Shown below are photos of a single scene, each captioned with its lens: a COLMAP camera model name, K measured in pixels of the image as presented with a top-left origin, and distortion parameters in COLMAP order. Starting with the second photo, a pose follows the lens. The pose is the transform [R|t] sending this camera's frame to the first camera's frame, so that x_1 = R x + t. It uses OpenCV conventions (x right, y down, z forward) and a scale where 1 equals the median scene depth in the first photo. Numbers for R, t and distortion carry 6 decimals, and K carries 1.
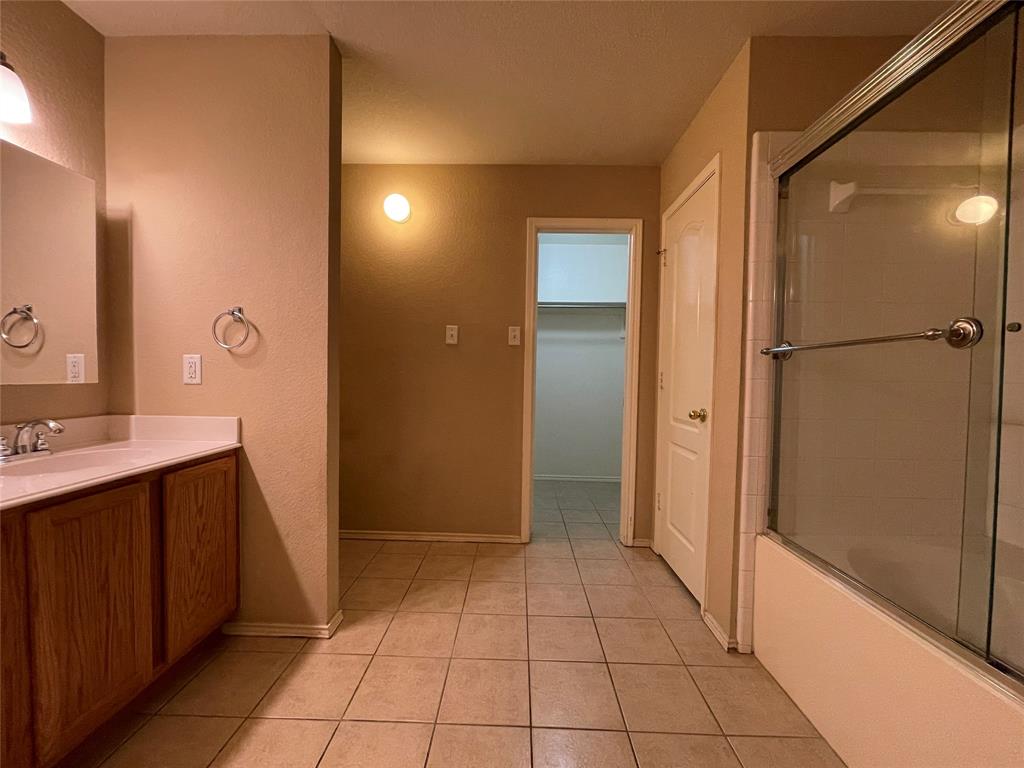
lens RADIAL K [[414.9, 0, 508.3], [0, 414.9, 386.5], [0, 0, 1]] dist [-0.002453, -0.000295]
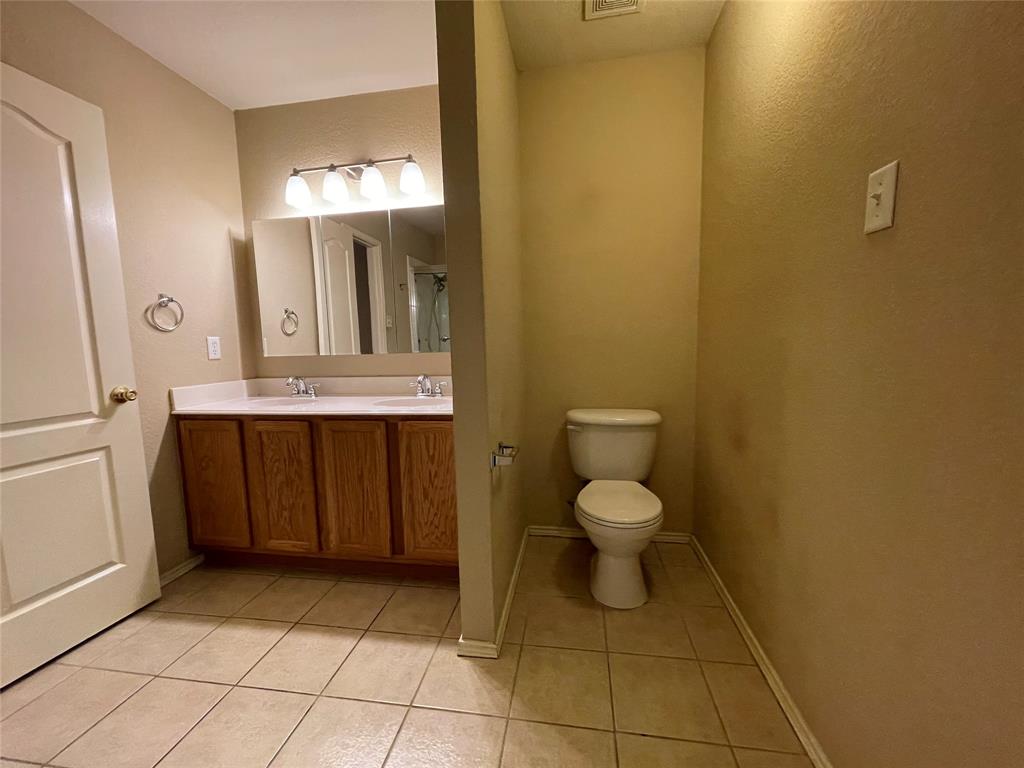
lens RADIAL K [[414.9, 0, 507.3], [0, 414.9, 385.2], [0, 0, 1]] dist [-0.002453, -0.000295]
pose [[-0.145210, 0.087577, -0.985517, 0.396199], [-0.007238, 0.995954, 0.089571, -0.022900], [0.989374, 0.020140, -0.143989, 1.401591]]
